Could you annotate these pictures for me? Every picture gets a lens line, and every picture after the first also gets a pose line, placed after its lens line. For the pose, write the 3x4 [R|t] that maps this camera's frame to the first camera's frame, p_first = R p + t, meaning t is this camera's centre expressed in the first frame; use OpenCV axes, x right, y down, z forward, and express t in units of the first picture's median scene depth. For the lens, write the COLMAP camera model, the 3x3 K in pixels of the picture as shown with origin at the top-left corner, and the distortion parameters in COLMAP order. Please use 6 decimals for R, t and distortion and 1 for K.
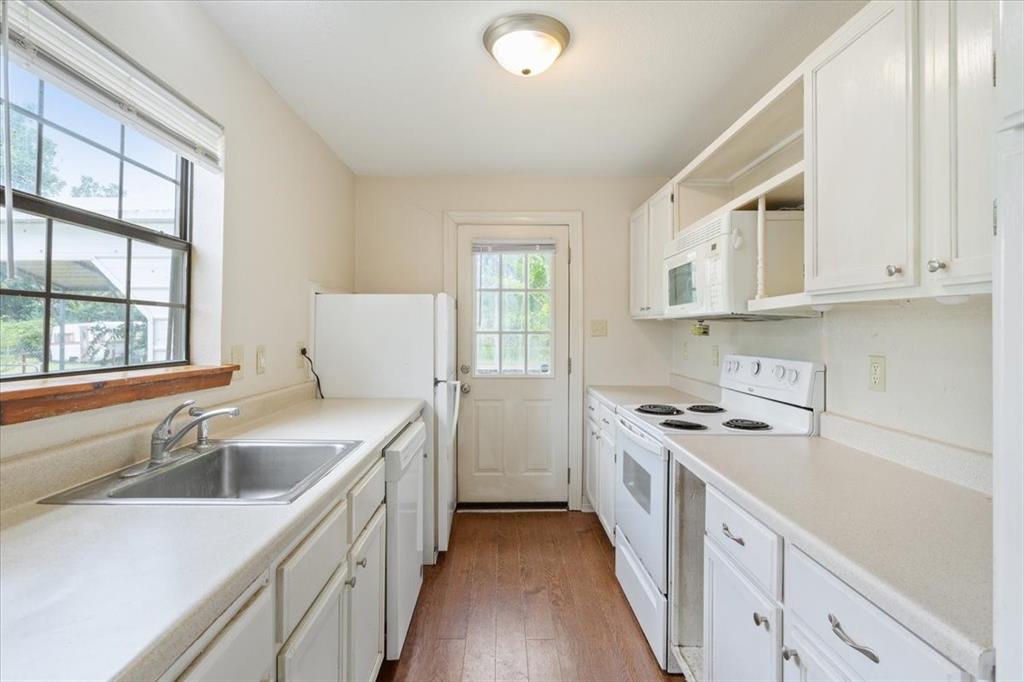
lens RADIAL K [[474.9, 0, 513.3], [0, 474.9, 323.6], [0, 0, 1]] dist [-0.002555, 0.000561]
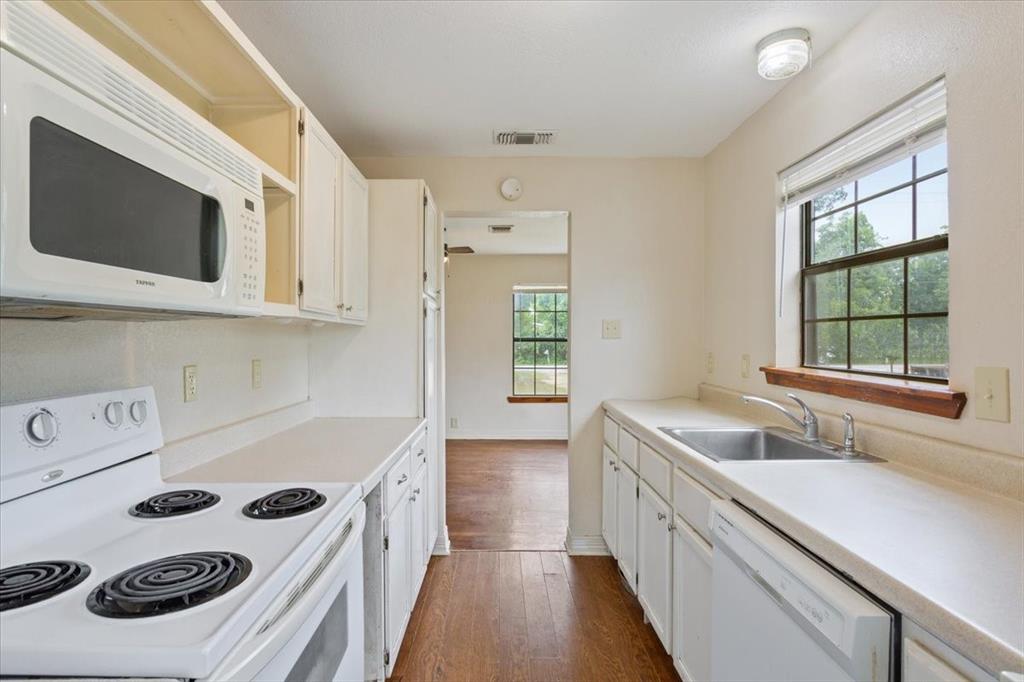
lens RADIAL K [[535.6, 0, 509.1], [0, 535.6, 325.6], [0, 0, 1]] dist [-0.004748, 0.000242]
pose [[-0.999982, -0.004588, 0.003931, 0.072976], [-0.004733, 0.999273, -0.037828, 0.020400], [-0.003755, -0.037846, -0.999277, 1.755251]]
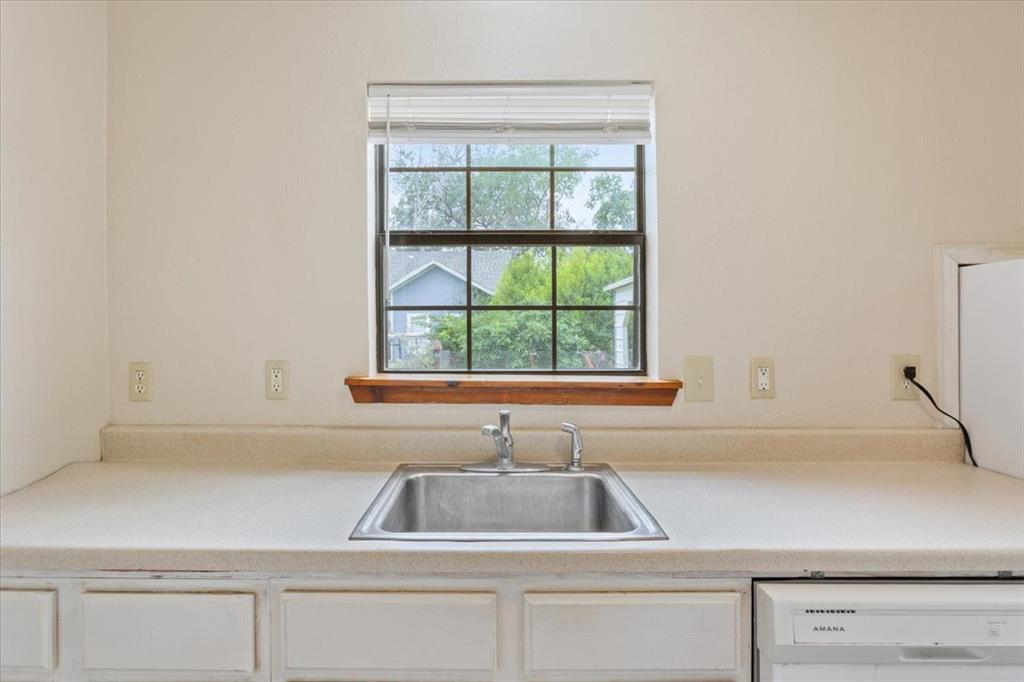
lens RADIAL K [[535.6, 0, 509.1], [0, 535.6, 325.6], [0, 0, 1]] dist [-0.004748, 0.000242]
pose [[-0.017662, -0.006767, -0.999821, 0.277722], [0.016721, 0.999835, -0.007063, -0.001014], [0.999704, -0.016842, -0.017546, 0.728706]]
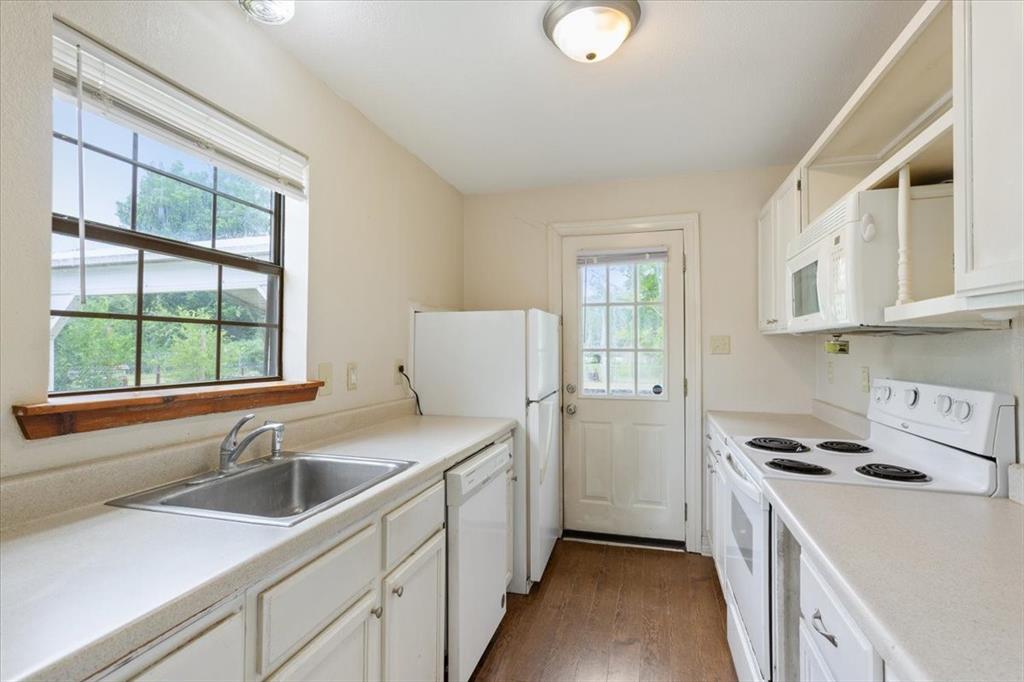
lens RADIAL K [[481.6, 0, 523.8], [0, 481.6, 336.4], [0, 0, 1]] dist [0.000931, 0.009969]
pose [[0.960642, -0.008314, -0.277664, 0.142828], [0.005866, 0.999936, -0.009648, 0.000601], [0.277726, 0.007640, 0.960630, 0.094979]]
